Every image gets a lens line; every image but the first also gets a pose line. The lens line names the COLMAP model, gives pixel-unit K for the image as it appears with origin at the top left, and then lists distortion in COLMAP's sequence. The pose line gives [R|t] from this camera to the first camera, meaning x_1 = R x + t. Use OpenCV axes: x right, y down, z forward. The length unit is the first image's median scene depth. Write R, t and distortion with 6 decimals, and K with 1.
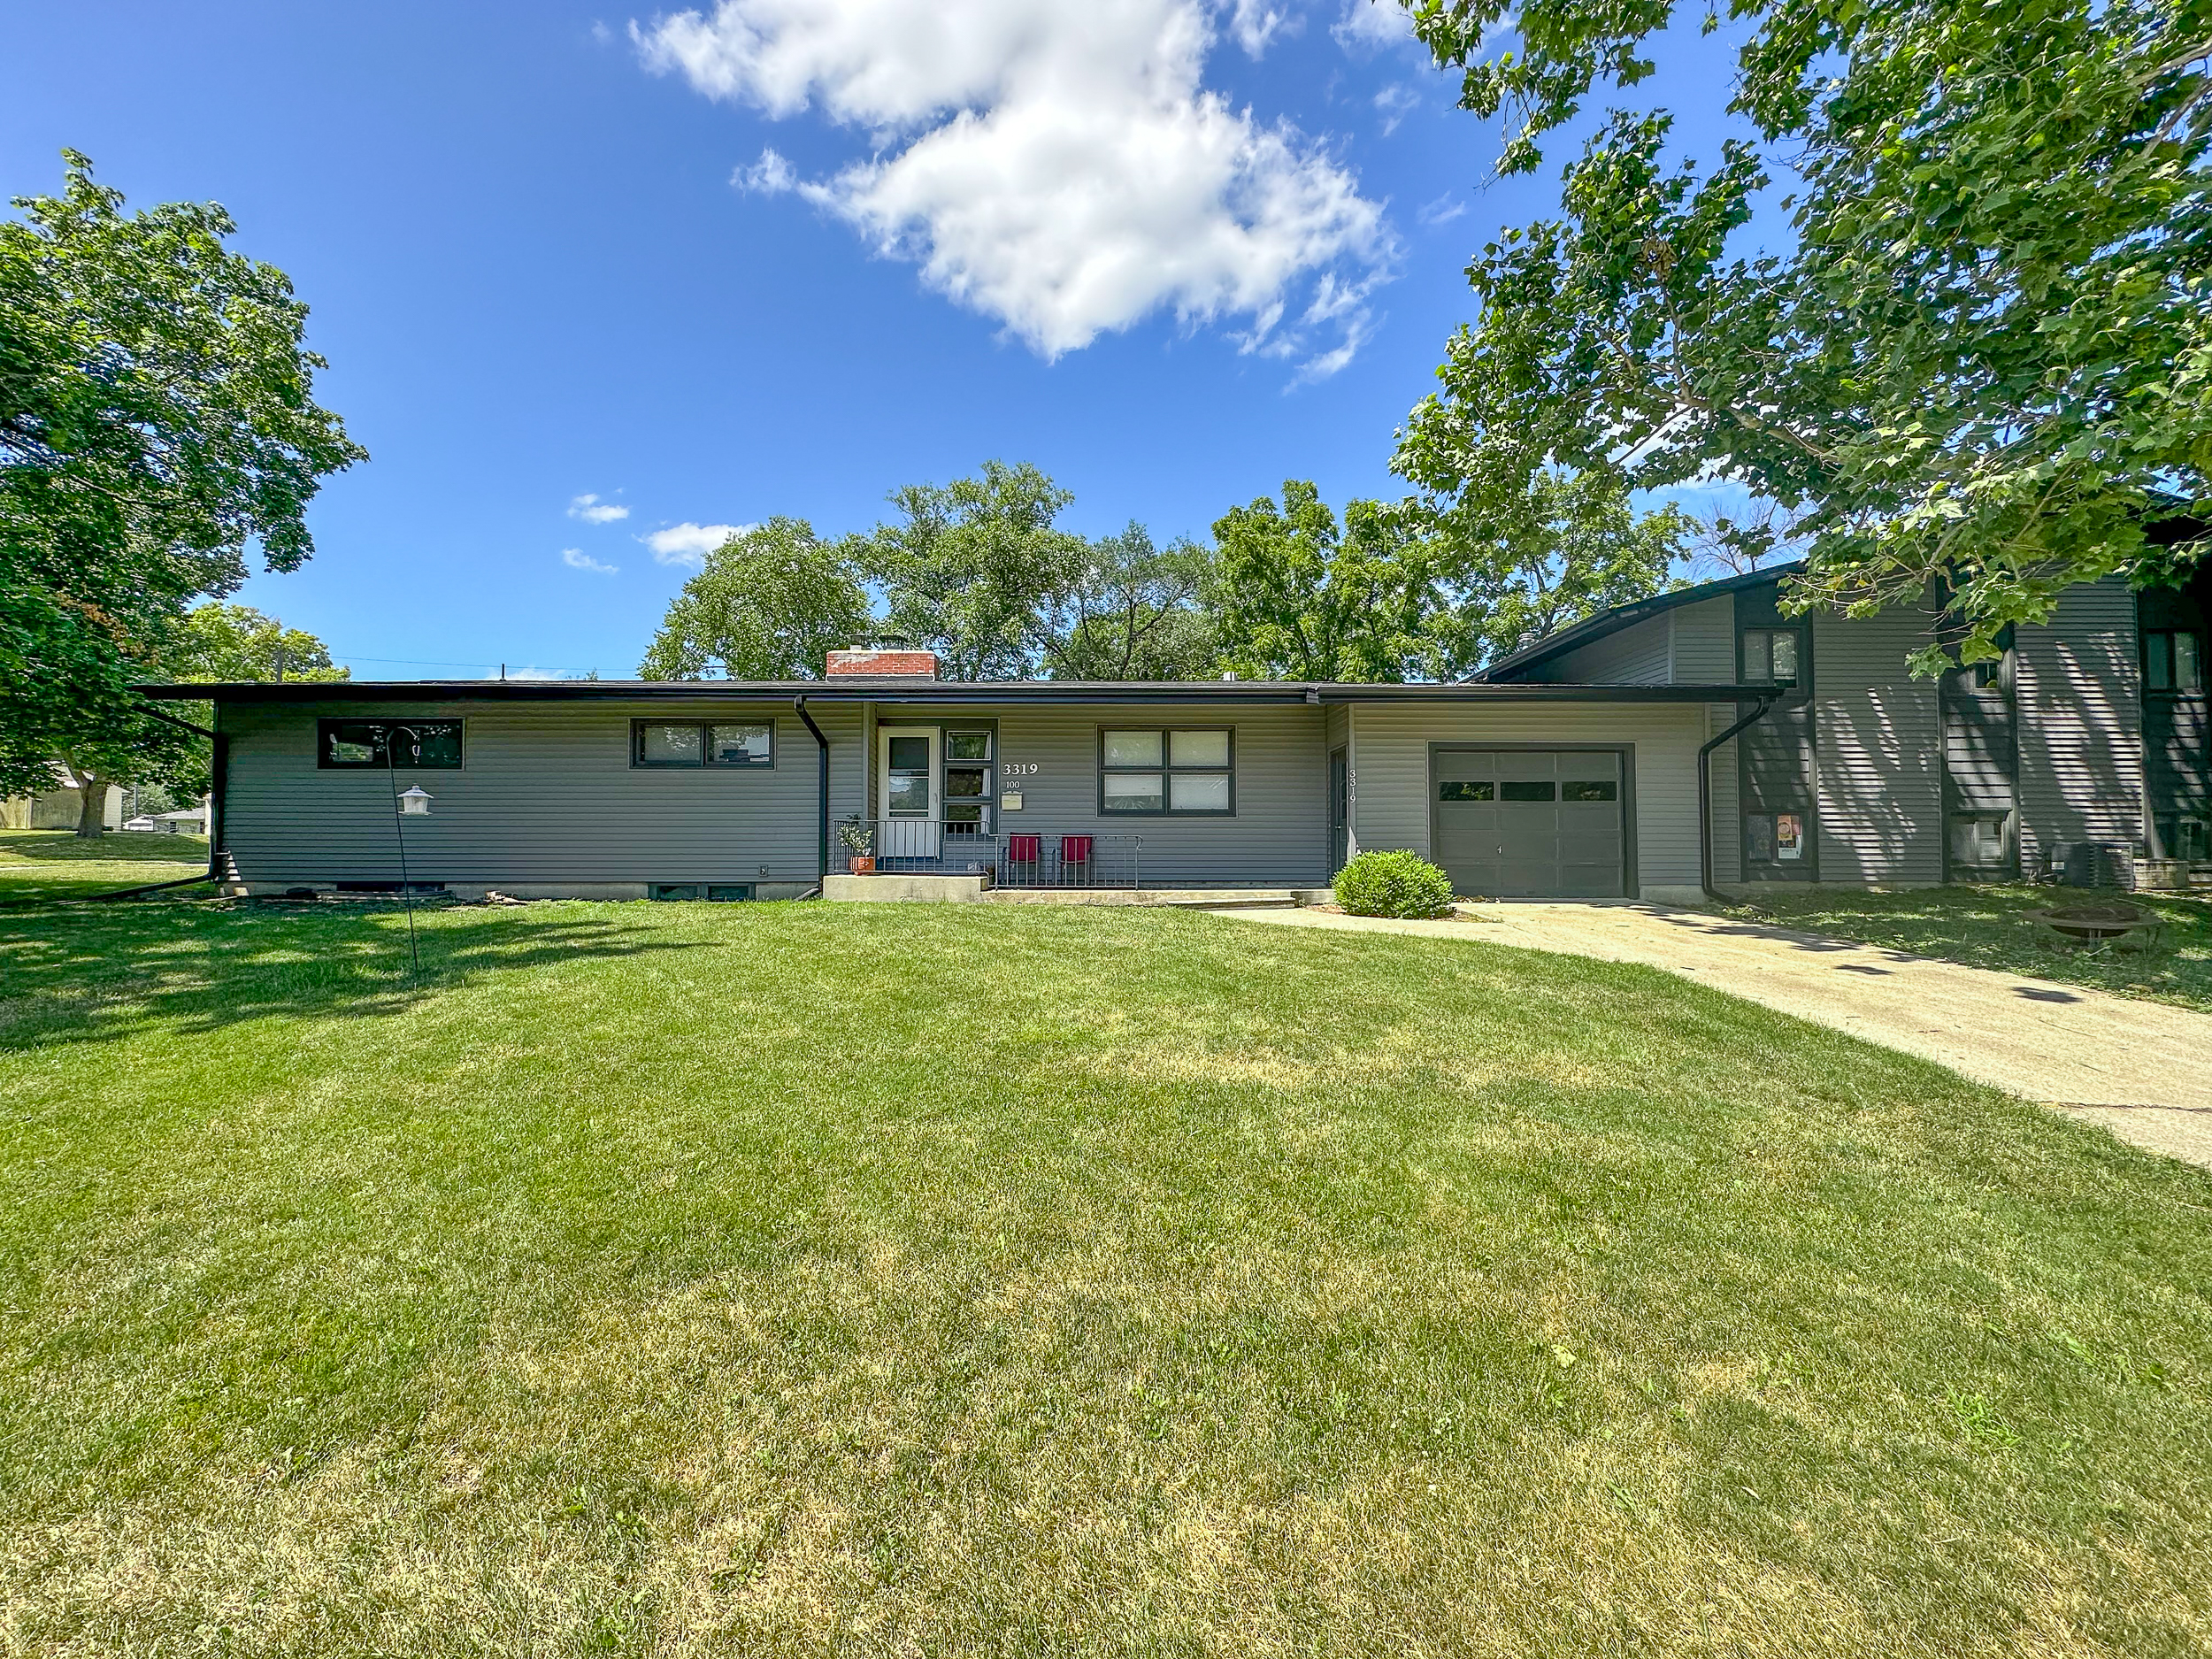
lens RADIAL K [[880.8, 0, 1106.0], [0, 880.8, 829.5], [0, 0, 1]] dist [-0.001434, 0.000574]
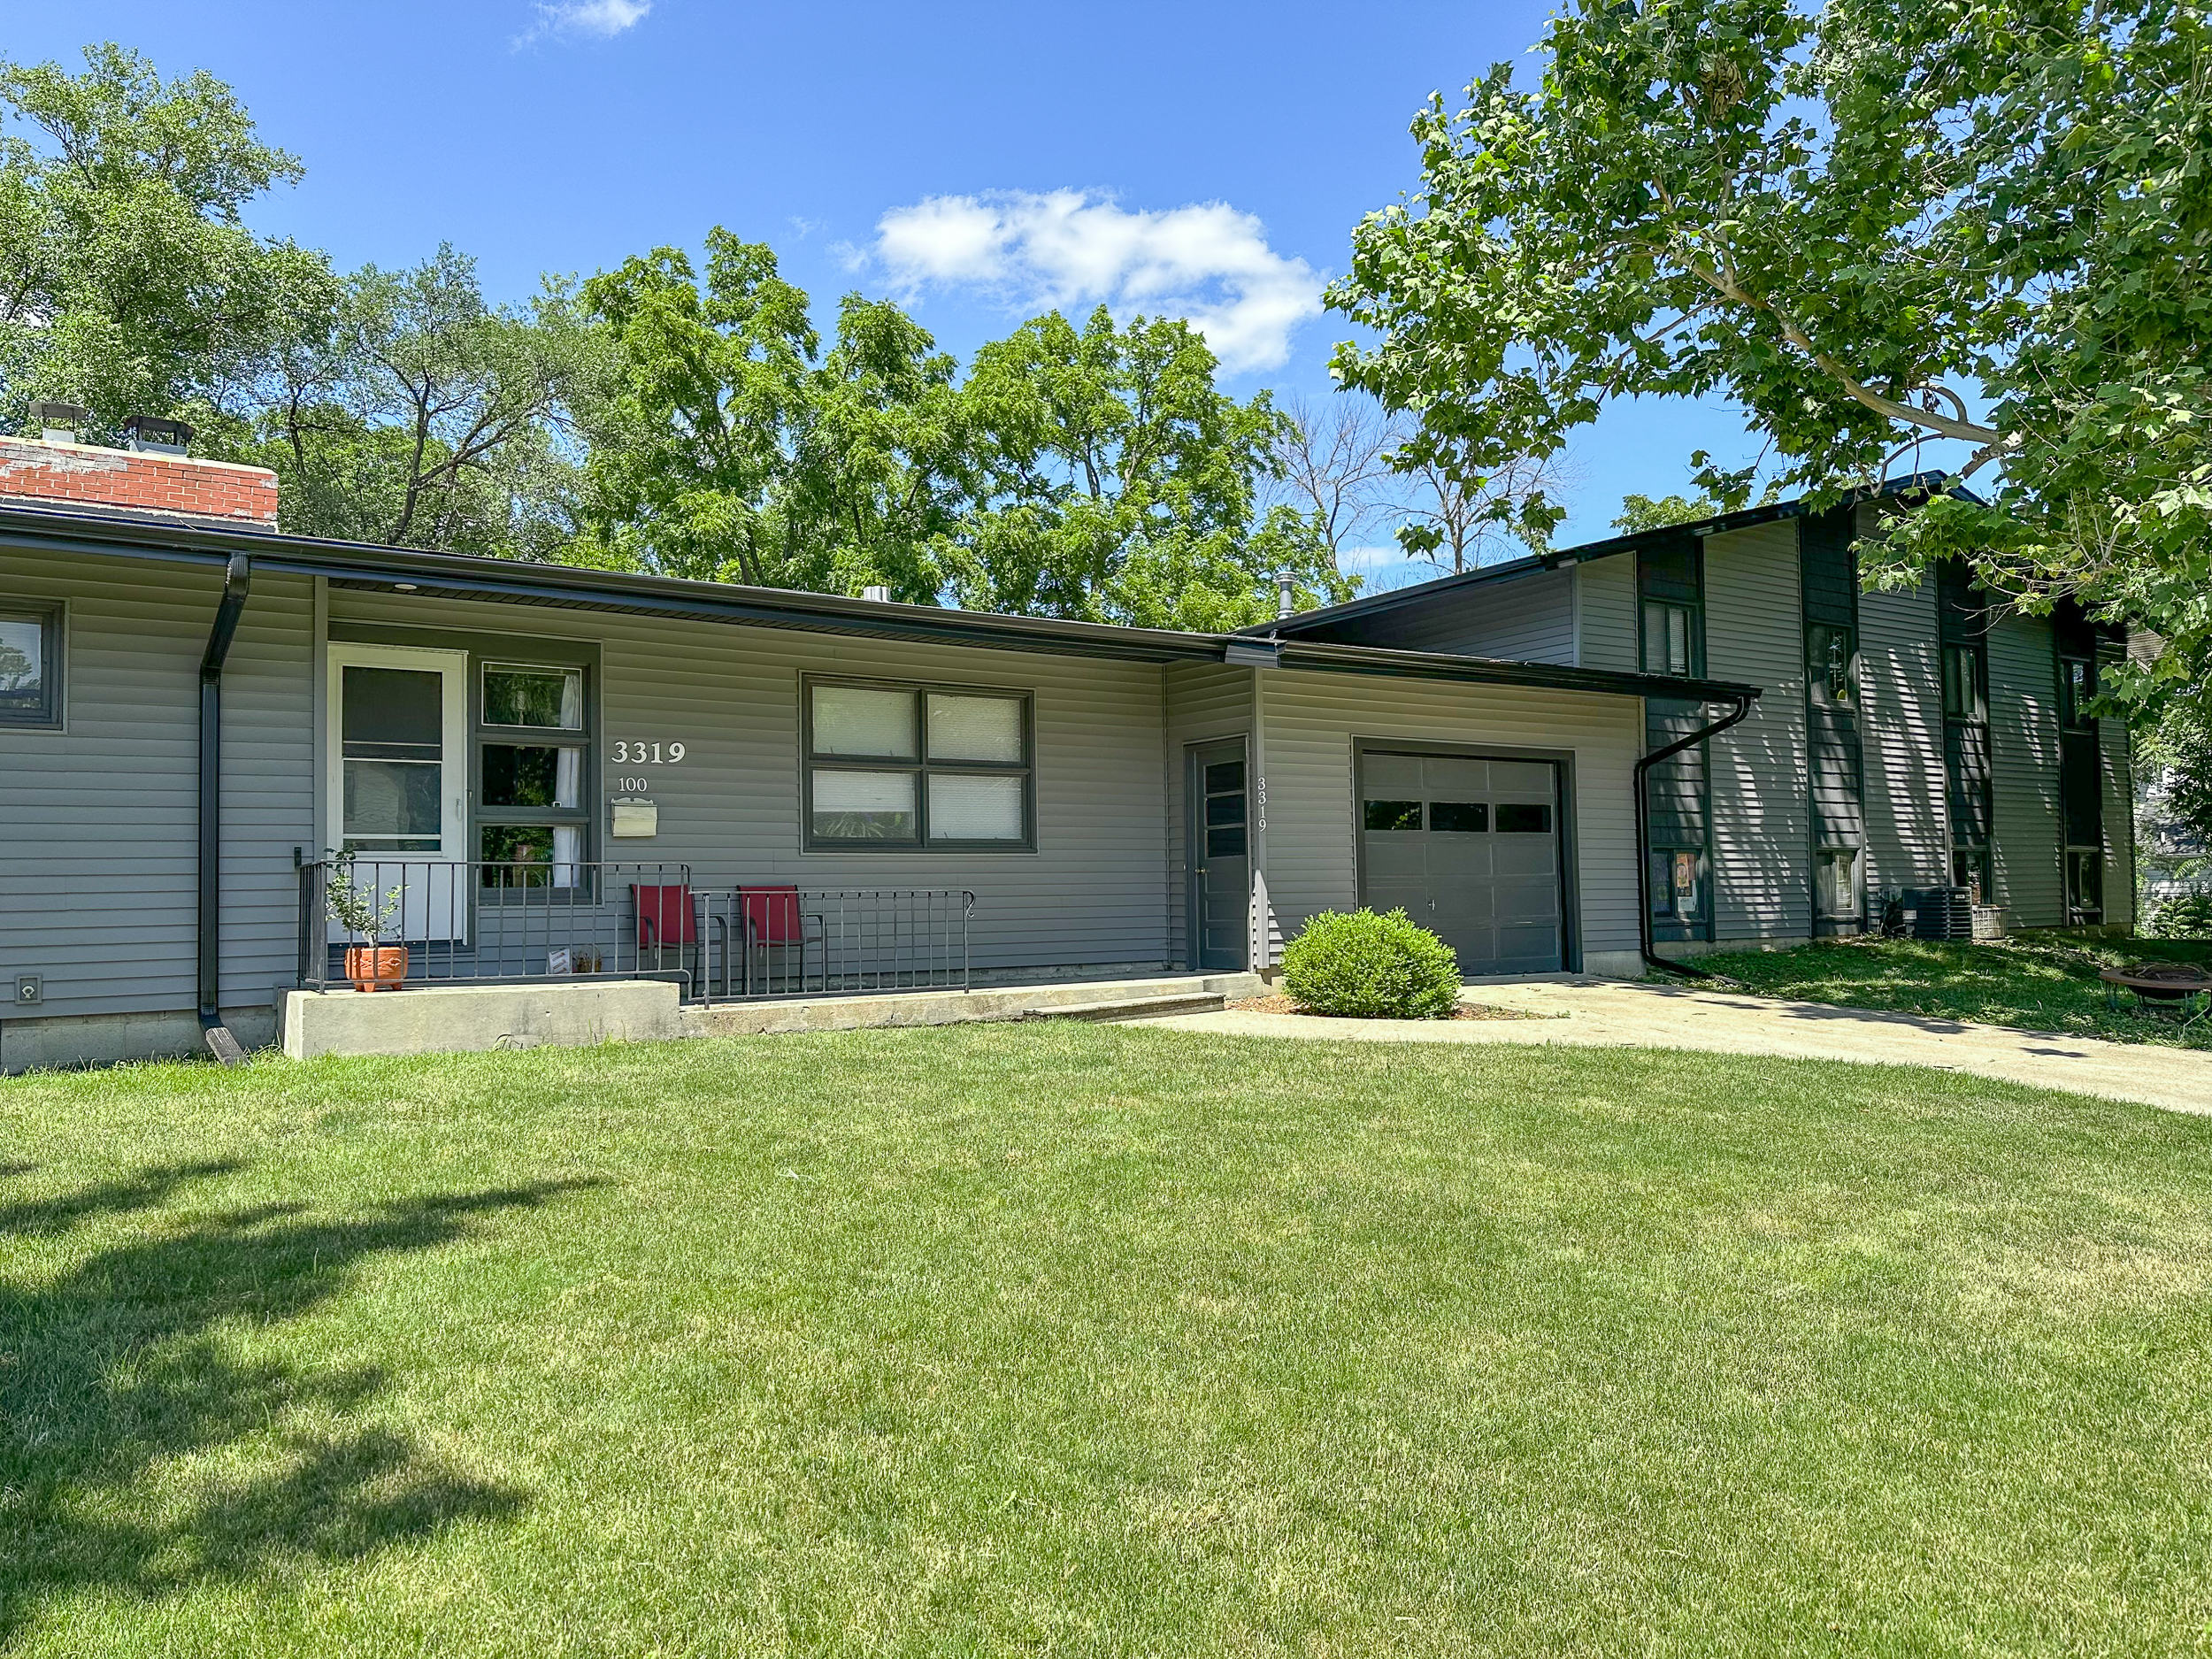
lens RADIAL K [[1555.1, 0, 1106.0], [0, 1555.1, 829.5], [0, 0, 1]] dist [0.083598, -0.090128]
pose [[0.831755, 0.011095, 0.555032, -0.363585], [0.000570, 0.999783, -0.020839, -0.008377], [-0.555143, 0.017649, 0.831568, 0.152060]]
